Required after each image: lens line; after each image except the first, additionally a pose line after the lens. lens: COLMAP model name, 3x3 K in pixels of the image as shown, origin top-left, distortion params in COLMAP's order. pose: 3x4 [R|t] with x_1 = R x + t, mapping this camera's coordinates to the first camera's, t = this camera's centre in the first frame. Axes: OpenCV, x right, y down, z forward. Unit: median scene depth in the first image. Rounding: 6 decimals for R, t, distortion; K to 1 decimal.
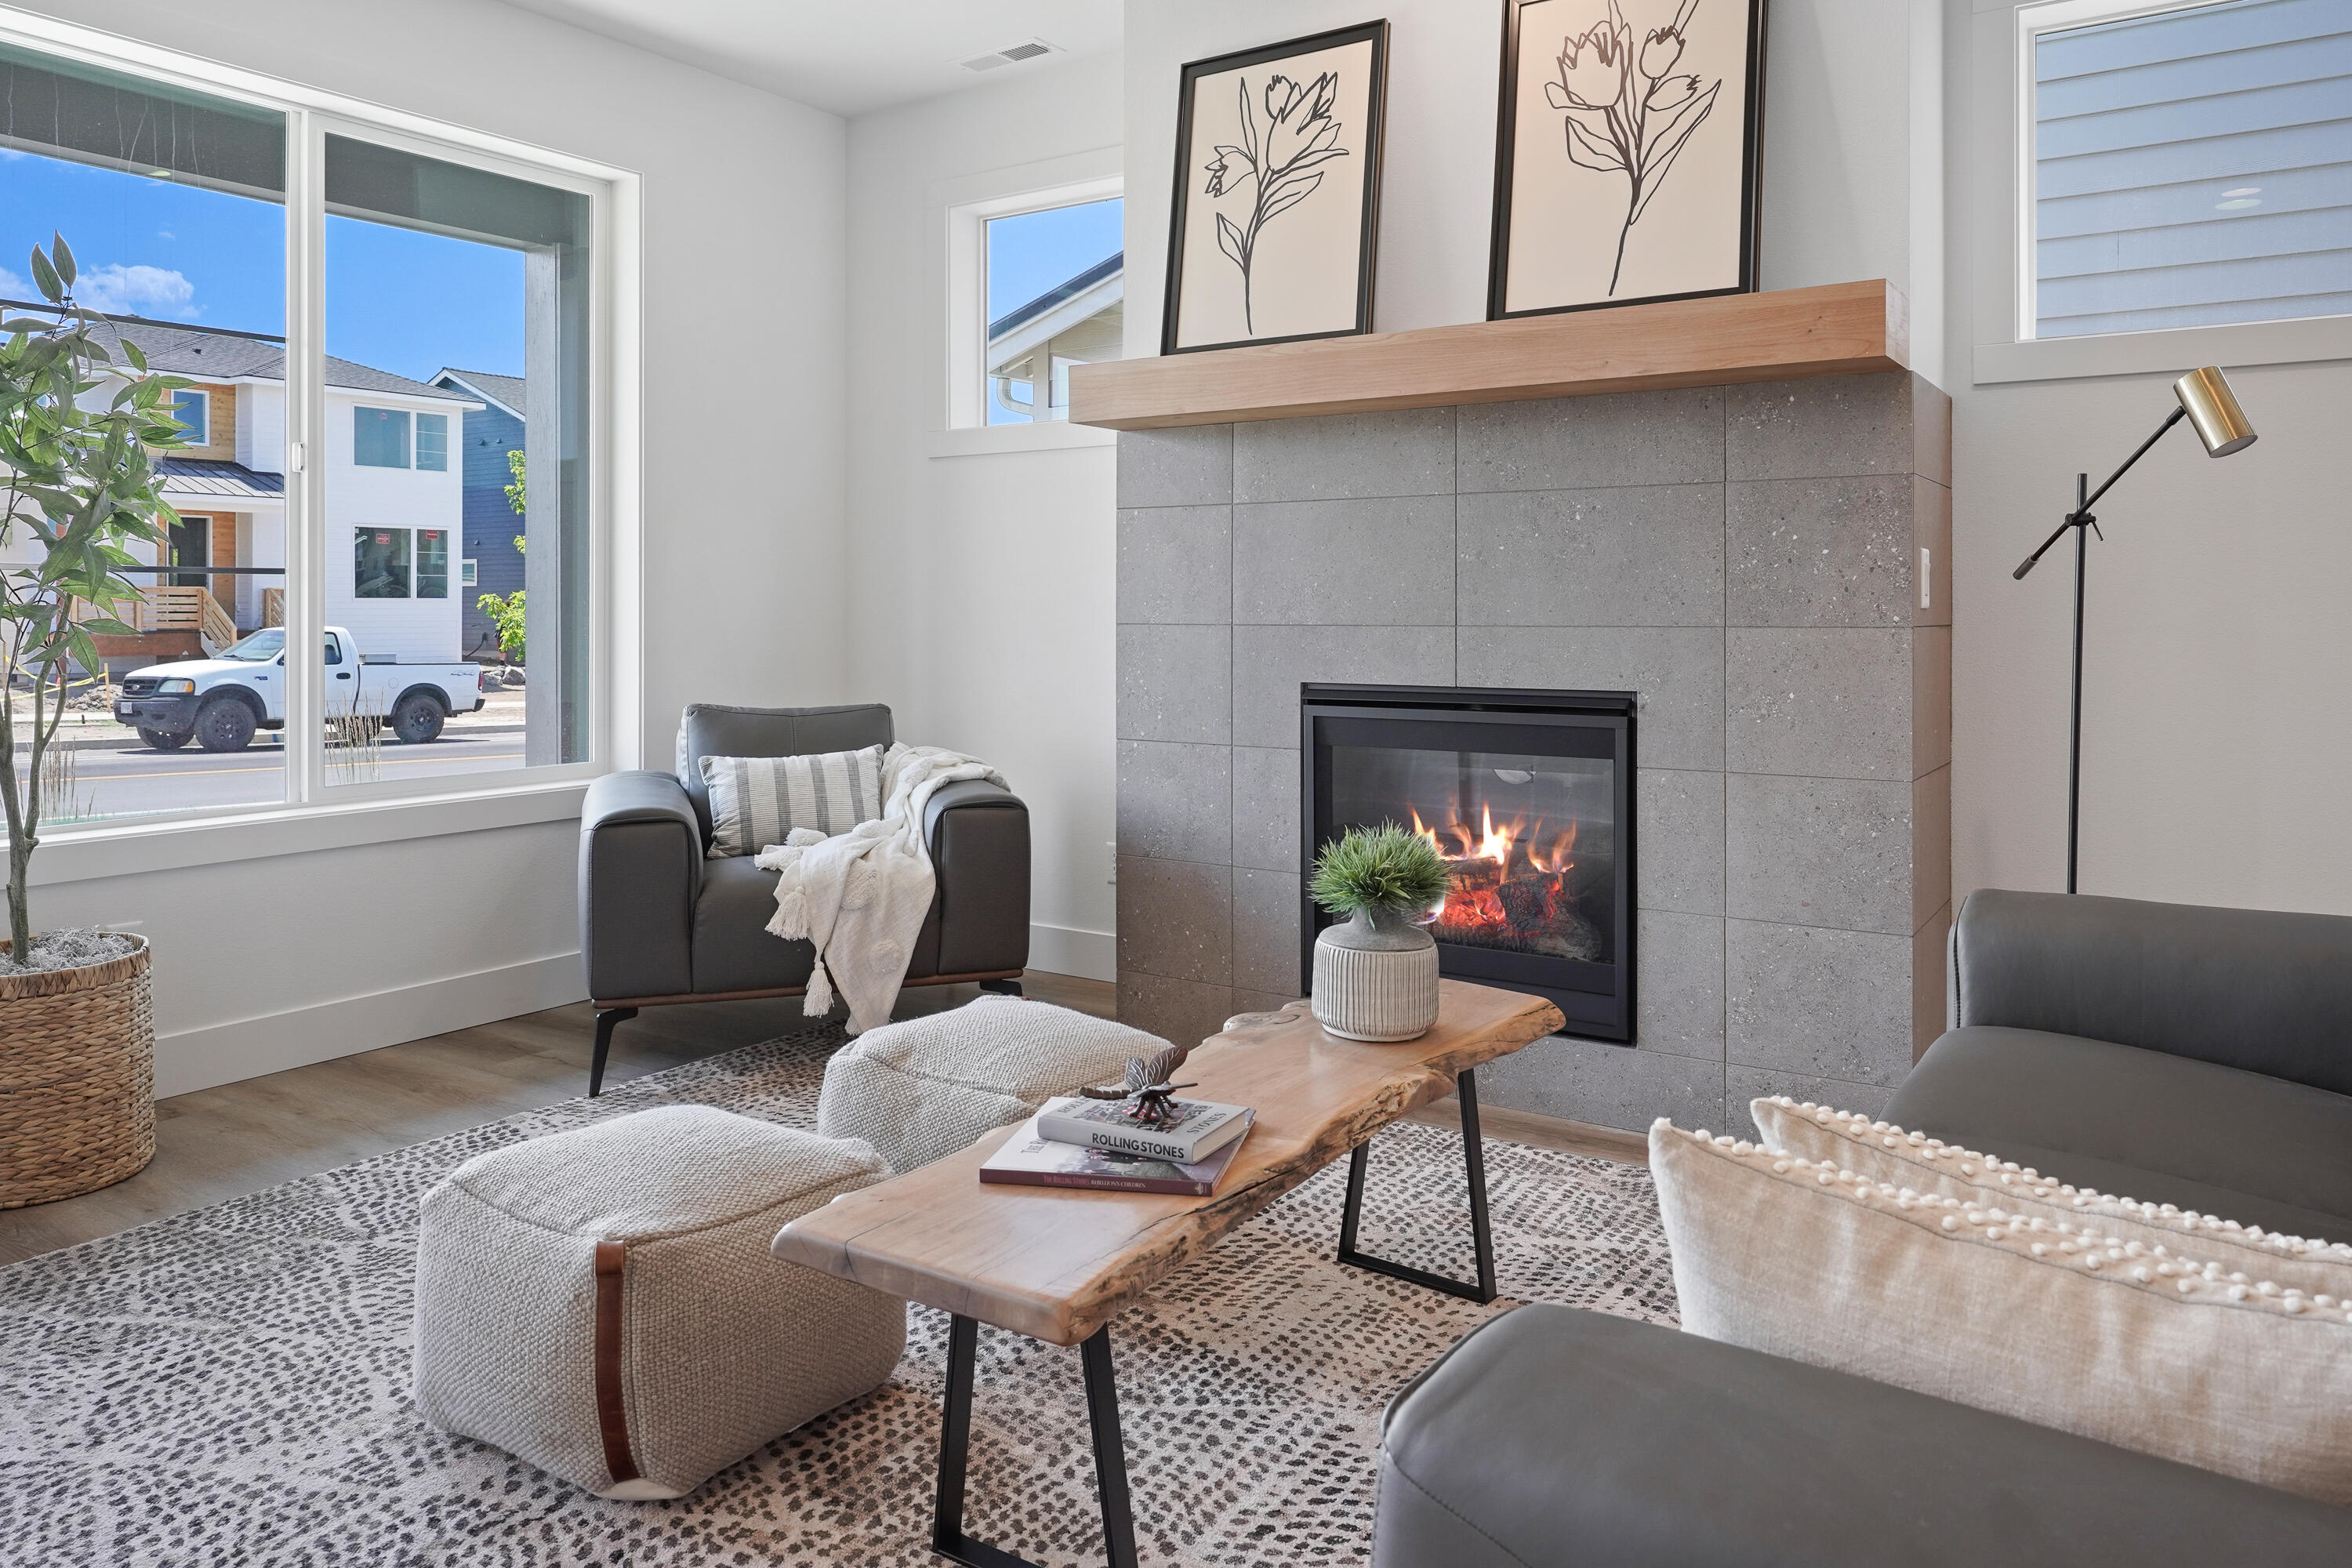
lens RADIAL K [[1618.6, 0, 1175.2], [0, 1618.6, 607.2], [0, 0, 1]] dist [-0.003775, 0.000549]
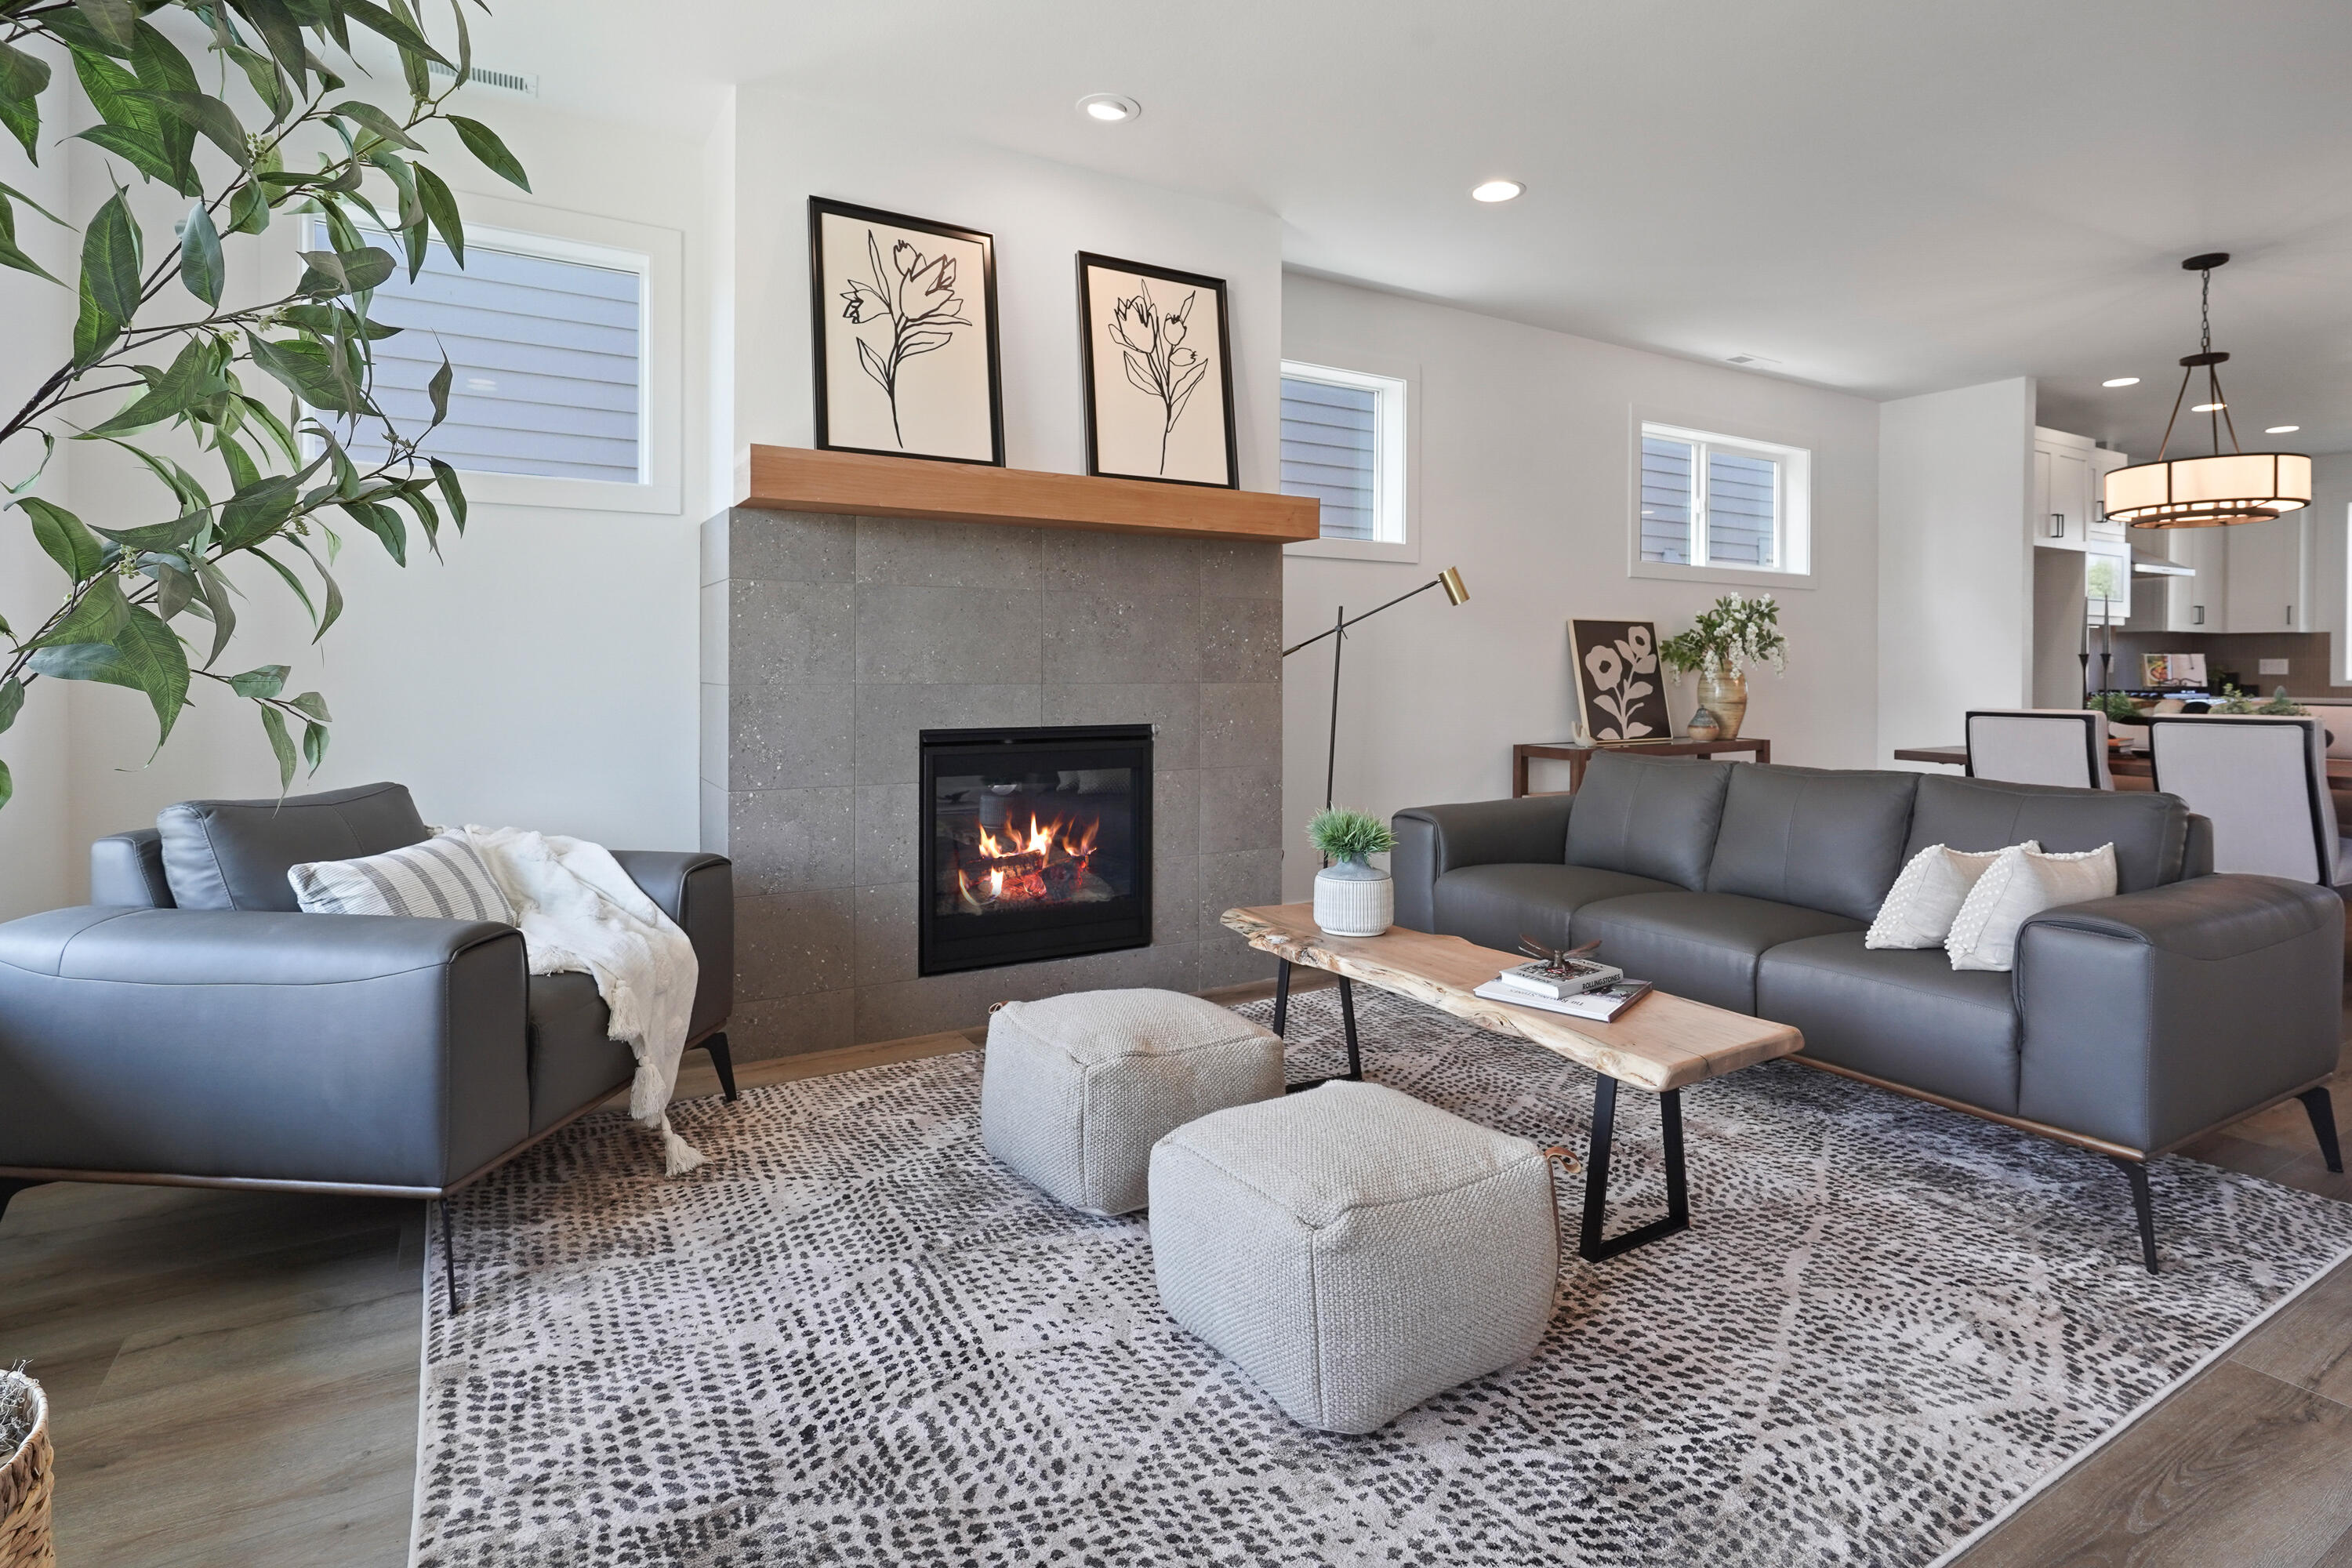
lens RADIAL K [[1174.0, 0, 1172.2], [0, 1174.0, 678.7], [0, 0, 1]] dist [-0.013313, 0.007324]
pose [[0.425057, -0.005513, 0.905150, -0.666686], [-0.003115, 0.999967, 0.007553, -0.001003], [-0.905161, -0.006029, 0.425026, 0.432947]]
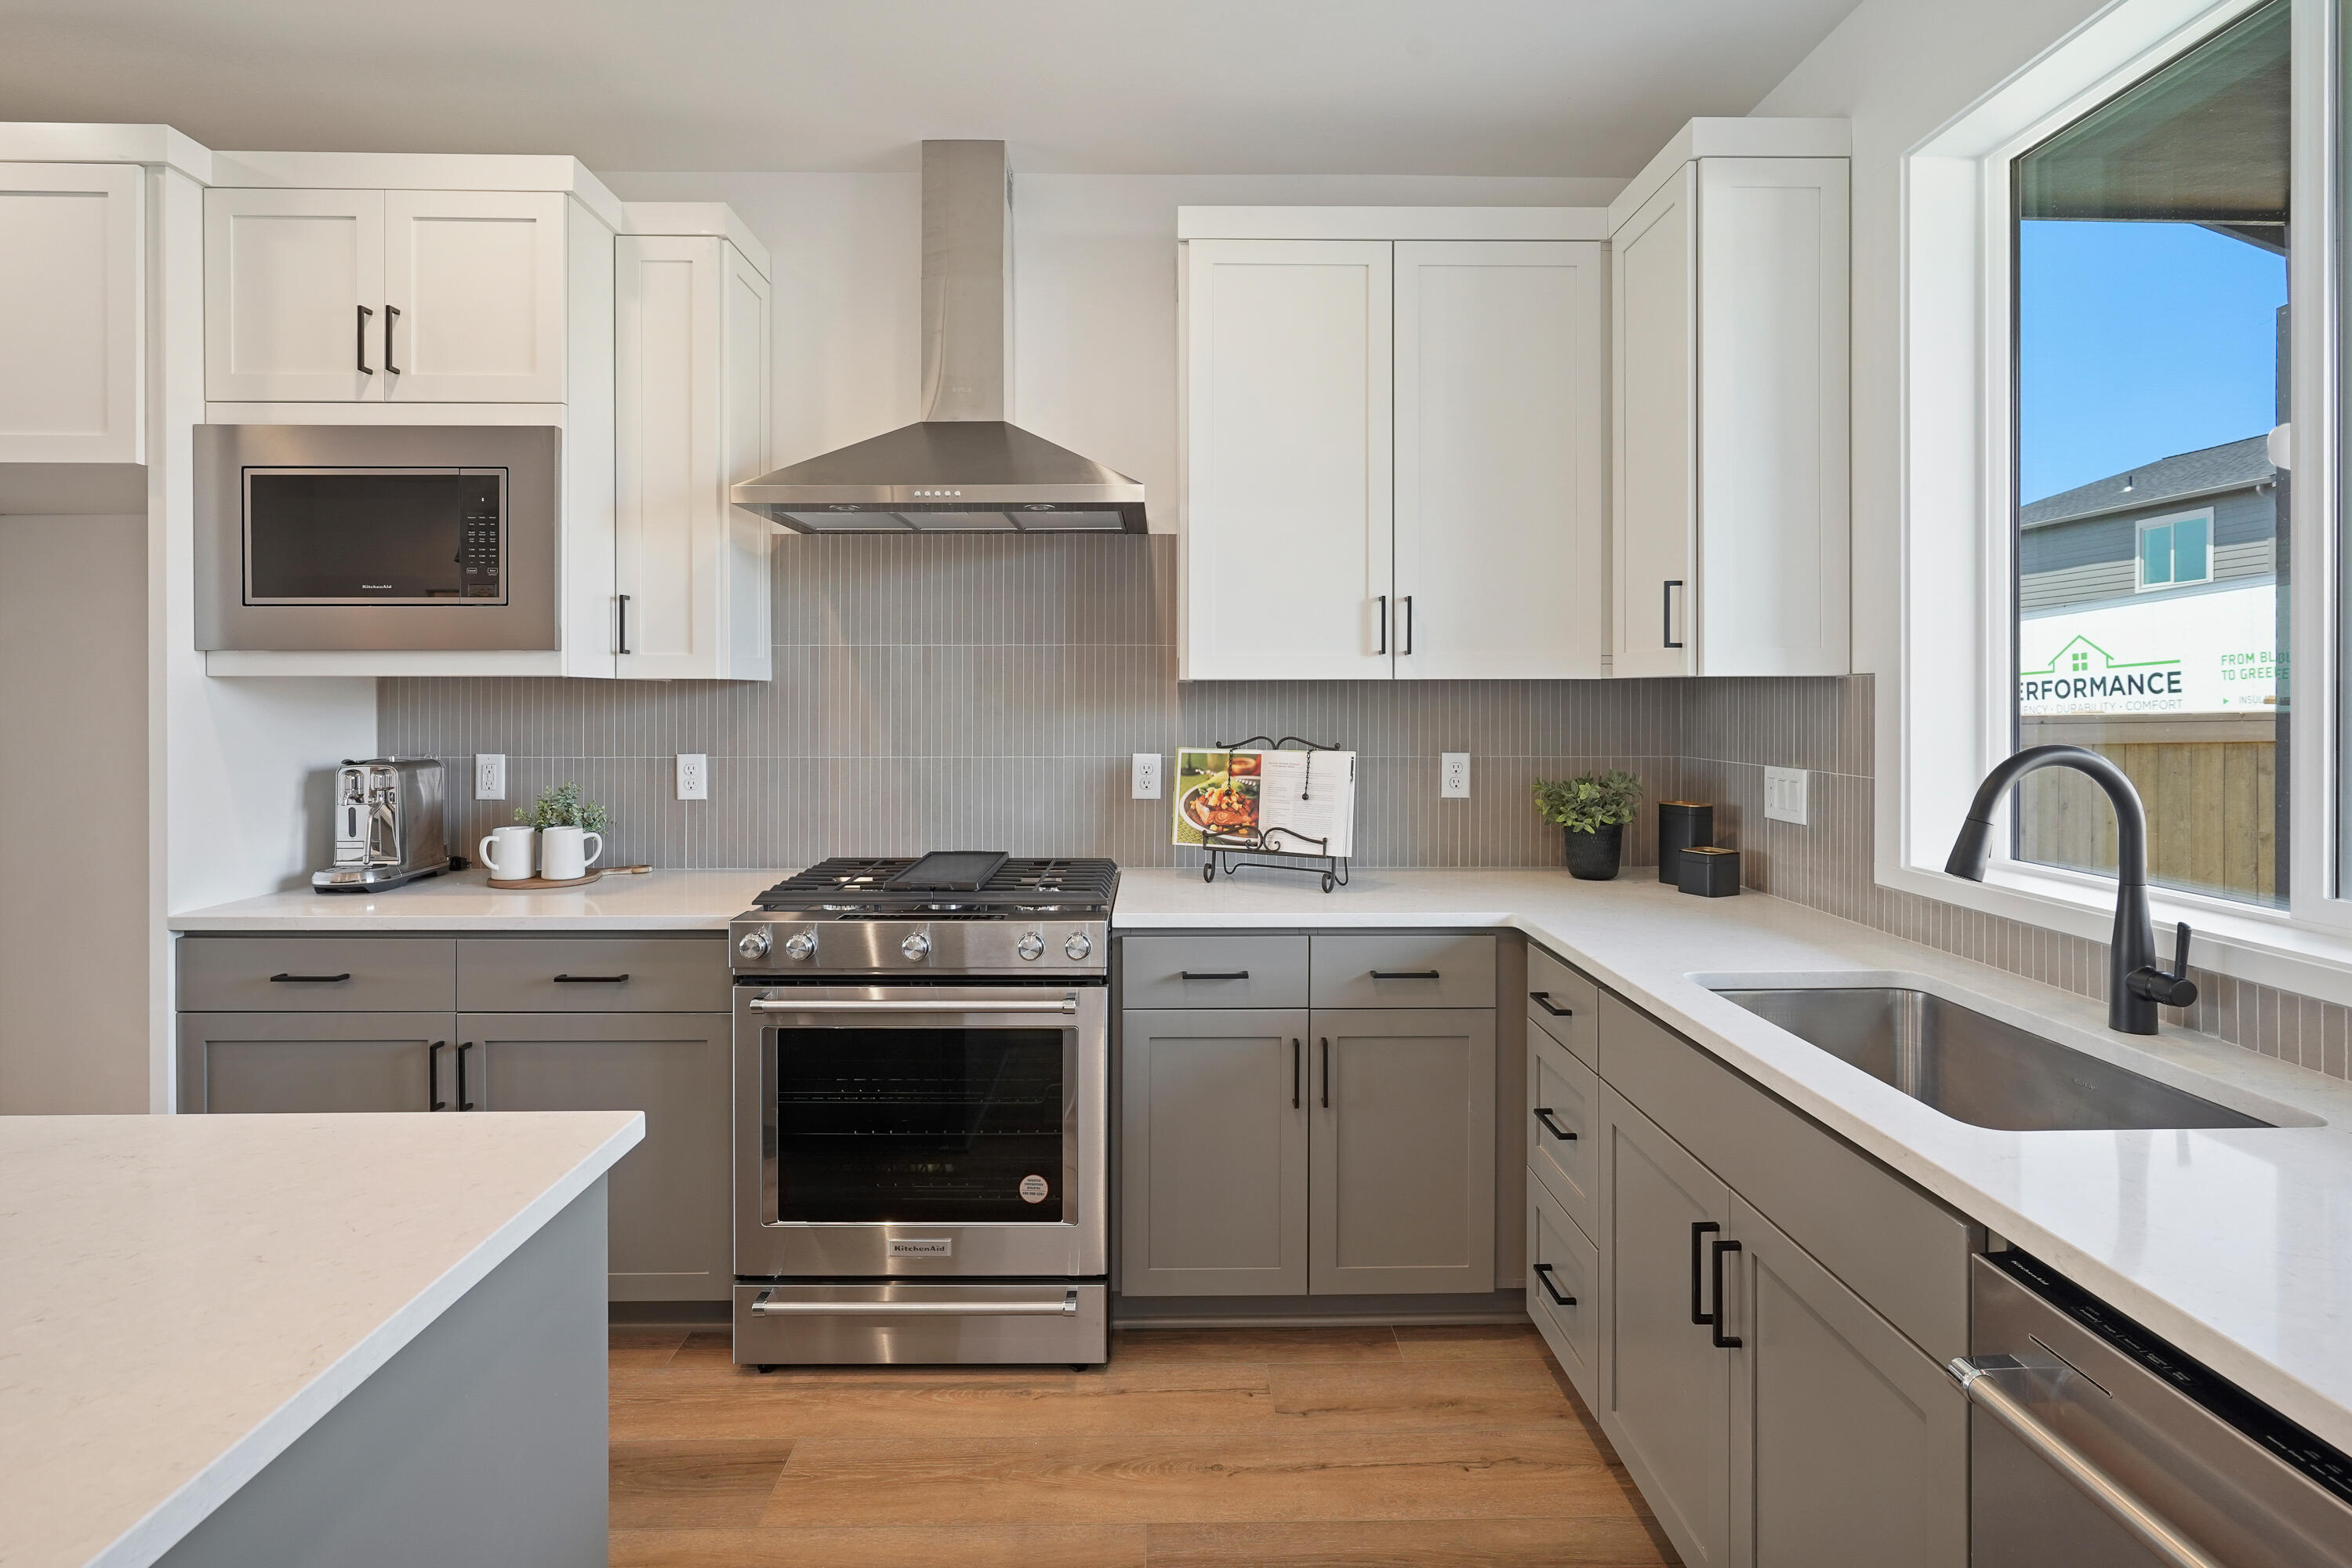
lens RADIAL K [[1154.4, 0, 1180.5], [0, 1154.4, 707.3], [0, 0, 1]] dist [0.000161, 0.000719]
pose [[0.820655, -0.002951, 0.571416, 1.687274], [0.000146, 0.999988, 0.004955, -0.065827], [-0.571424, -0.003983, 0.820645, -0.888635]]
